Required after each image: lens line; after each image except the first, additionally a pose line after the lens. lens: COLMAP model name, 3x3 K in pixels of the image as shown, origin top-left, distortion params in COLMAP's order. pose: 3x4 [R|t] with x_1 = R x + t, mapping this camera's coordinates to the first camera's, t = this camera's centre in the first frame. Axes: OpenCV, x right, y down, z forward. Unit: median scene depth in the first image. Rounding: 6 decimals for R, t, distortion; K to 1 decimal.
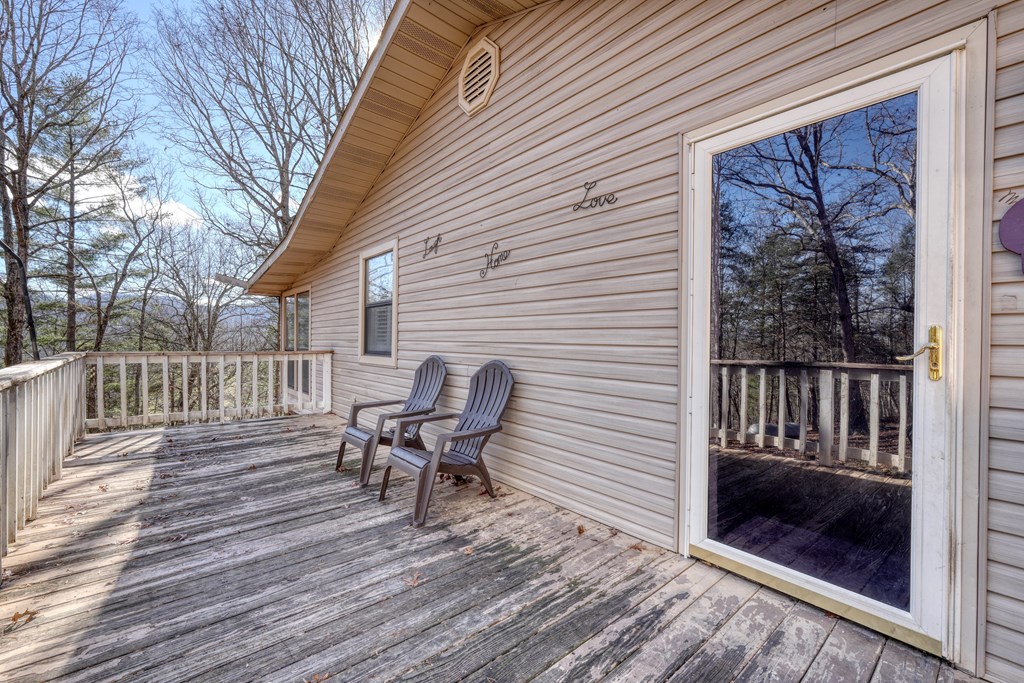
lens RADIAL K [[426.8, 0, 504.1], [0, 426.8, 338.6], [0, 0, 1]] dist [-0.003201, -0.000088]
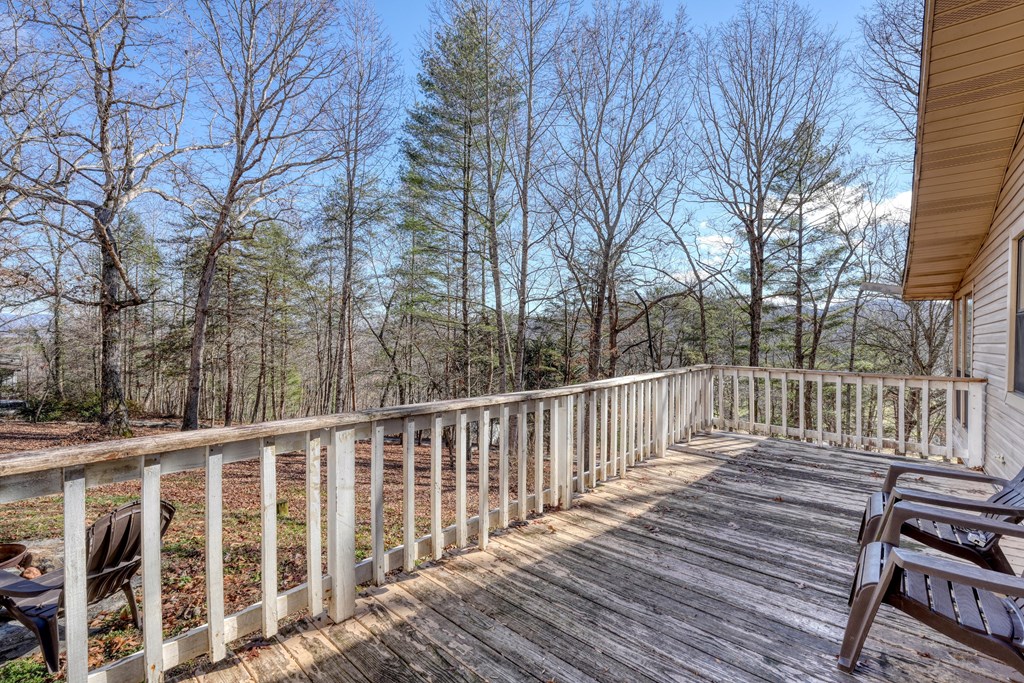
lens RADIAL K [[426.8, 0, 509.3], [0, 426.8, 342.9], [0, 0, 1]] dist [-0.003201, -0.000088]
pose [[0.177778, 0.002648, -0.984067, 0.307742], [-0.009228, 0.999957, 0.001024, -0.053687], [0.984027, 0.008899, 0.177795, 0.316890]]
